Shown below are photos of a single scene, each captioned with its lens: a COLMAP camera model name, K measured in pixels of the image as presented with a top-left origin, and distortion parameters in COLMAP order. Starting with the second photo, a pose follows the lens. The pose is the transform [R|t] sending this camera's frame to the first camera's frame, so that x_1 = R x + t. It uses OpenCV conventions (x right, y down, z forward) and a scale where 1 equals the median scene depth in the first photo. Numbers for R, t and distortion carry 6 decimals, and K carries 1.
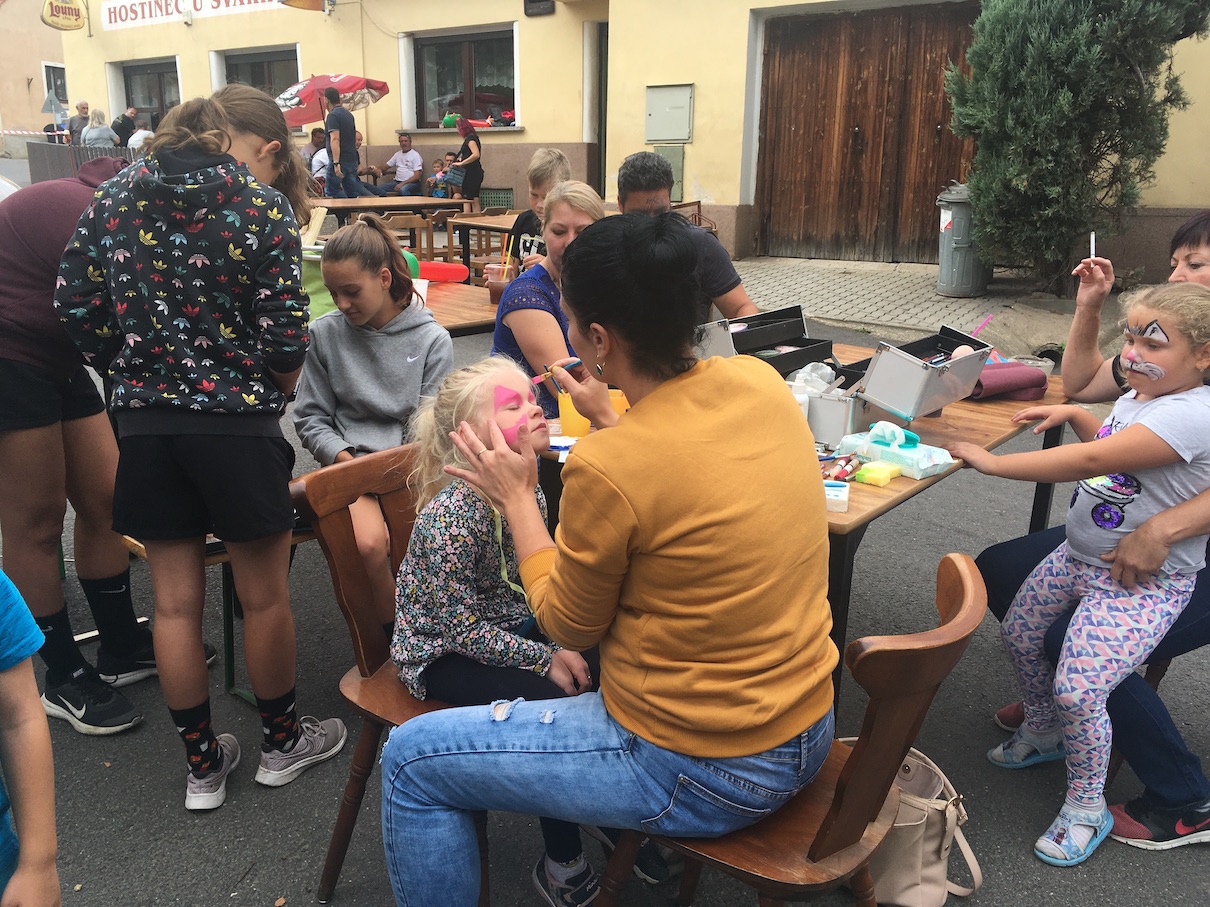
lens RADIAL K [[1030.5, 0, 598.7], [0, 1030.5, 452.7], [0, 0, 1]] dist [0.092484, -0.128344]
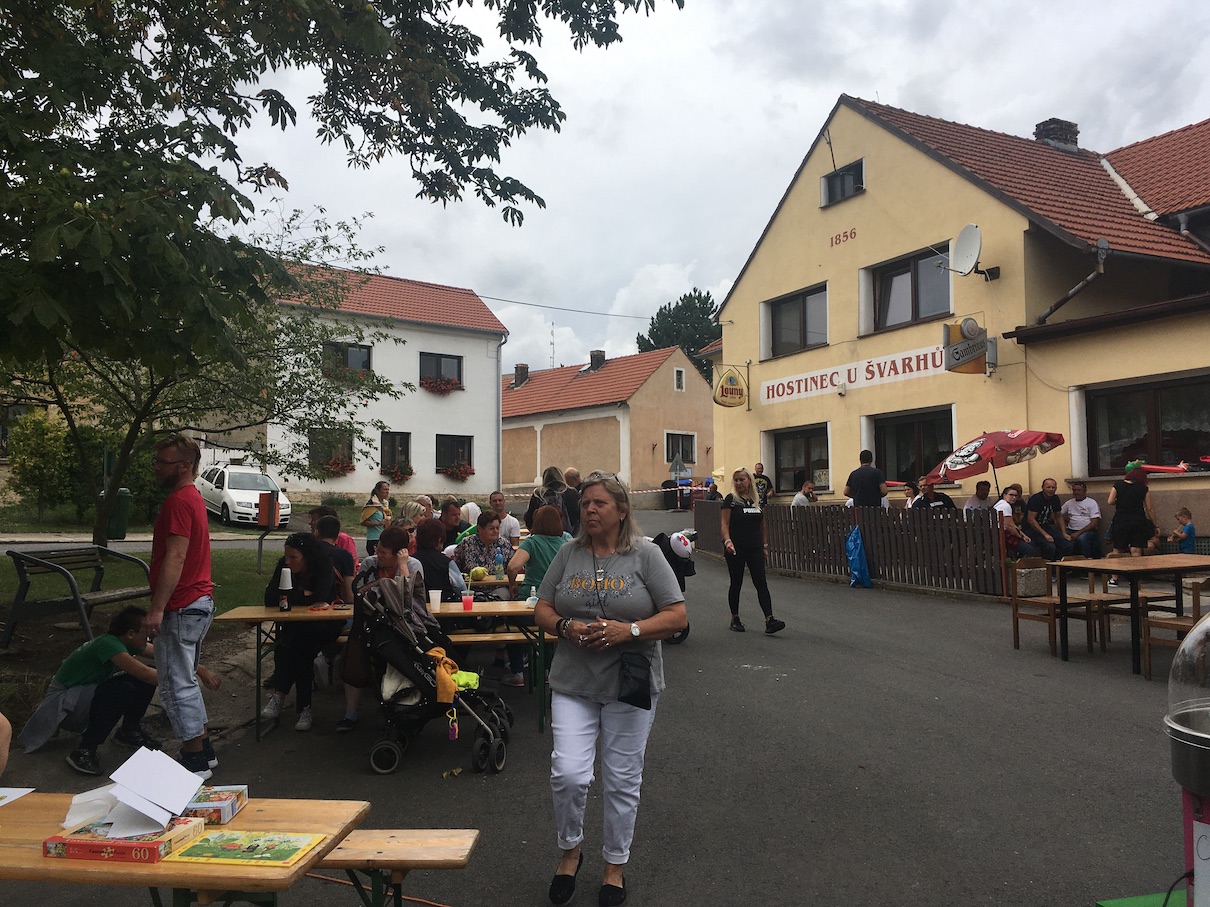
lens RADIAL K [[1027.5, 0, 602.2], [0, 1027.5, 453.6], [0, 0, 1]] dist [0.081891, -0.110002]
pose [[0.881710, -0.047487, -0.469396, -0.190077], [-0.101084, 0.952803, -0.286265, -0.017288], [0.460836, 0.299851, 0.835296, -0.027991]]
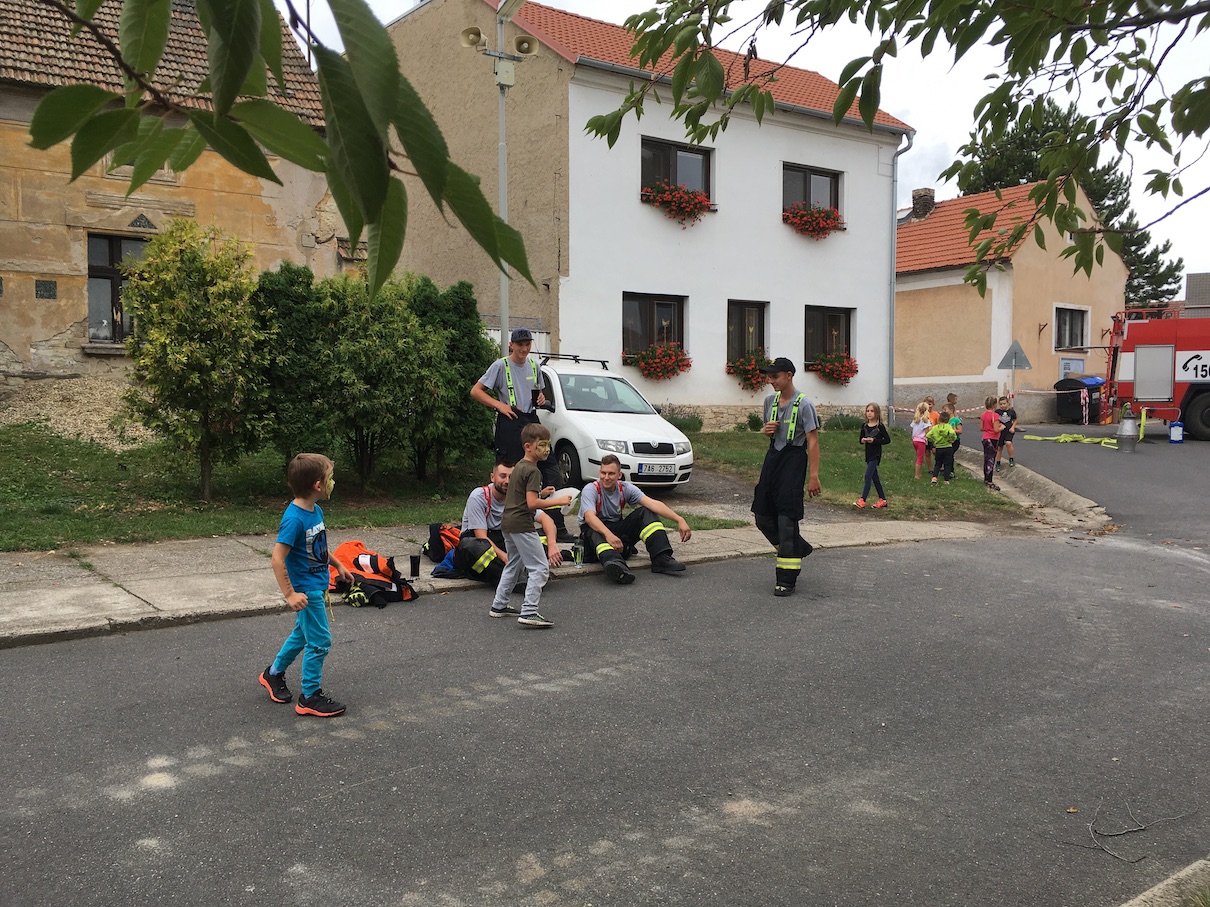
lens RADIAL K [[1027.5, 0, 602.2], [0, 1027.5, 453.6], [0, 0, 1]] dist [0.081891, -0.110002]
pose [[0.835913, 0.011737, -0.548736, -1.625996], [-0.126682, 0.976902, -0.172086, -0.347022], [0.534041, 0.213364, 0.818093, 0.821435]]
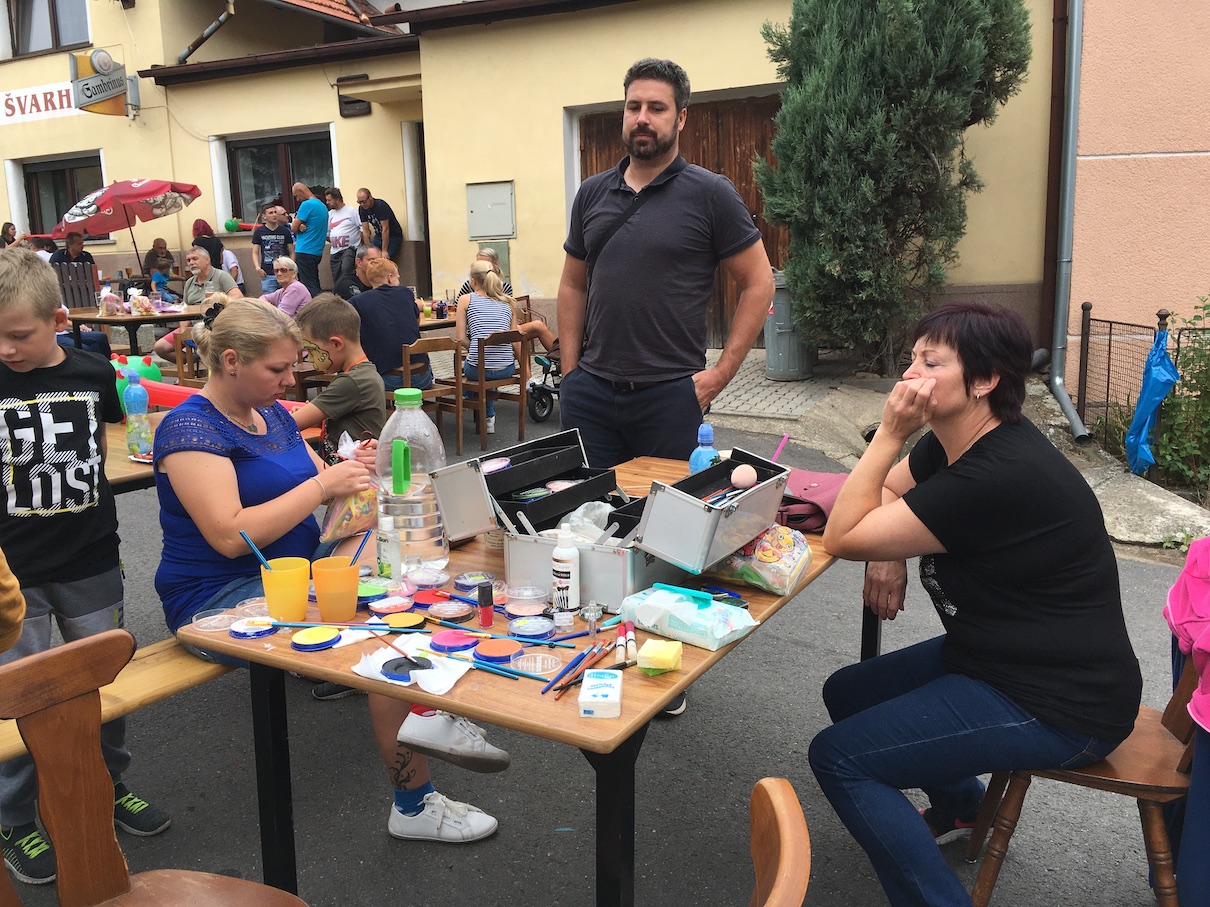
lens RADIAL K [[1027.5, 0, 602.2], [0, 1027.5, 453.6], [0, 0, 1]] dist [0.081891, -0.110002]
pose [[0.988508, -0.063330, 0.137263, 0.026245], [0.074390, 0.994252, -0.077002, -0.014952], [-0.131597, 0.086329, 0.987537, 0.044149]]
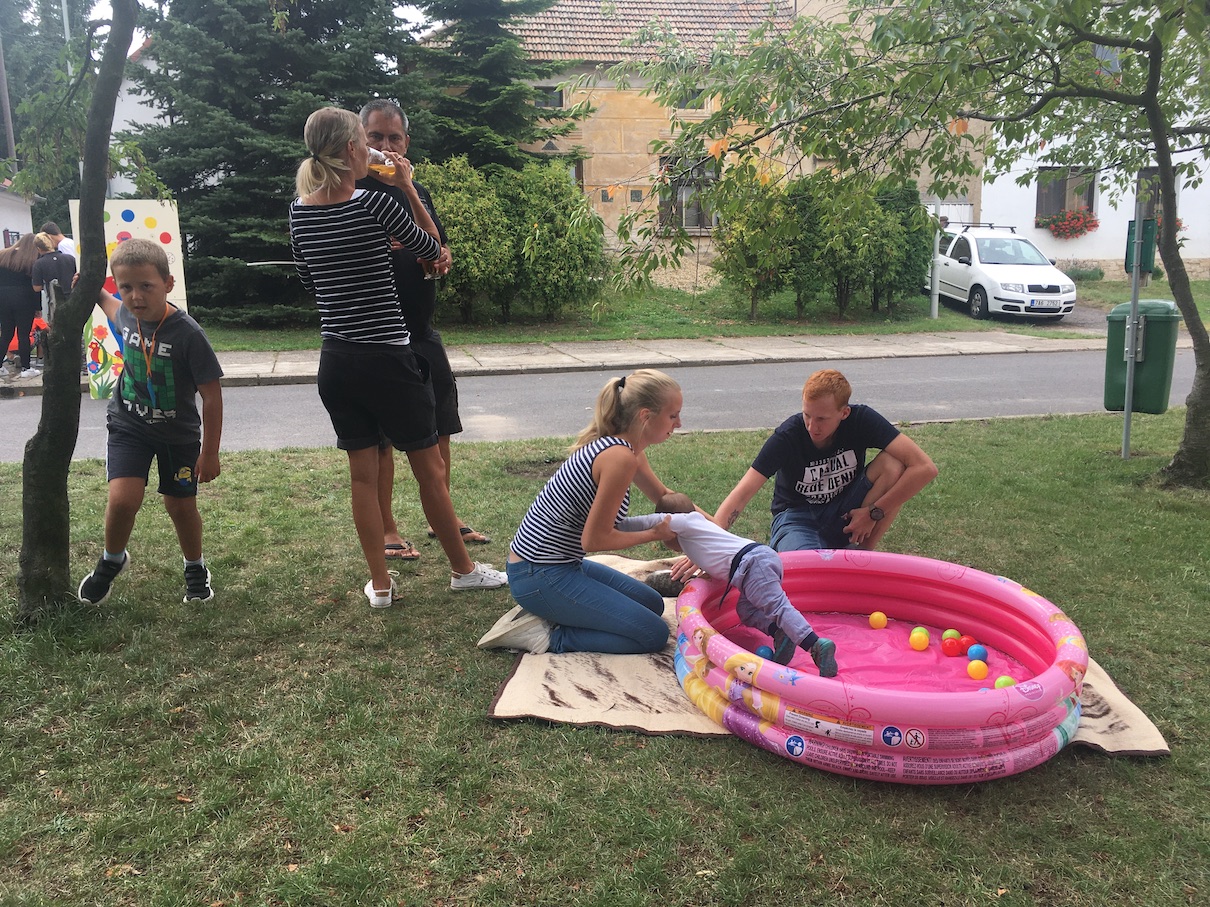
lens RADIAL K [[1027.5, 0, 602.2], [0, 1027.5, 453.6], [0, 0, 1]] dist [0.081891, -0.110002]
pose [[0.560336, 0.115306, -0.820200, -1.170071], [-0.182760, 0.983067, 0.013346, -0.177287], [0.807851, 0.142421, 0.571921, 0.258232]]
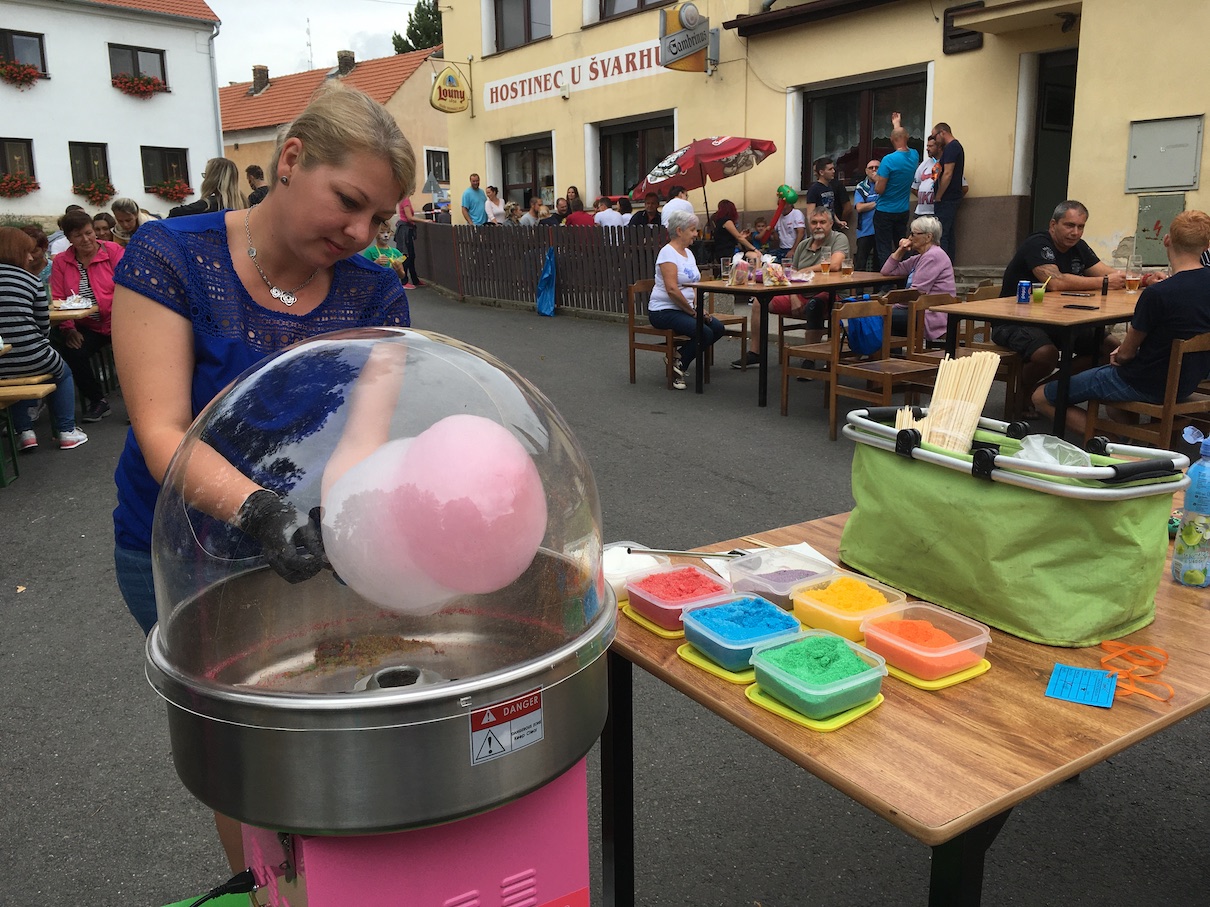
lens RADIAL K [[1027.5, 0, 602.2], [0, 1027.5, 453.6], [0, 0, 1]] dist [0.081891, -0.110002]
pose [[0.954812, 0.031120, -0.295575, -0.107585], [-0.046469, 0.997904, -0.045044, -0.057244], [0.293554, 0.056744, 0.954257, 0.173274]]
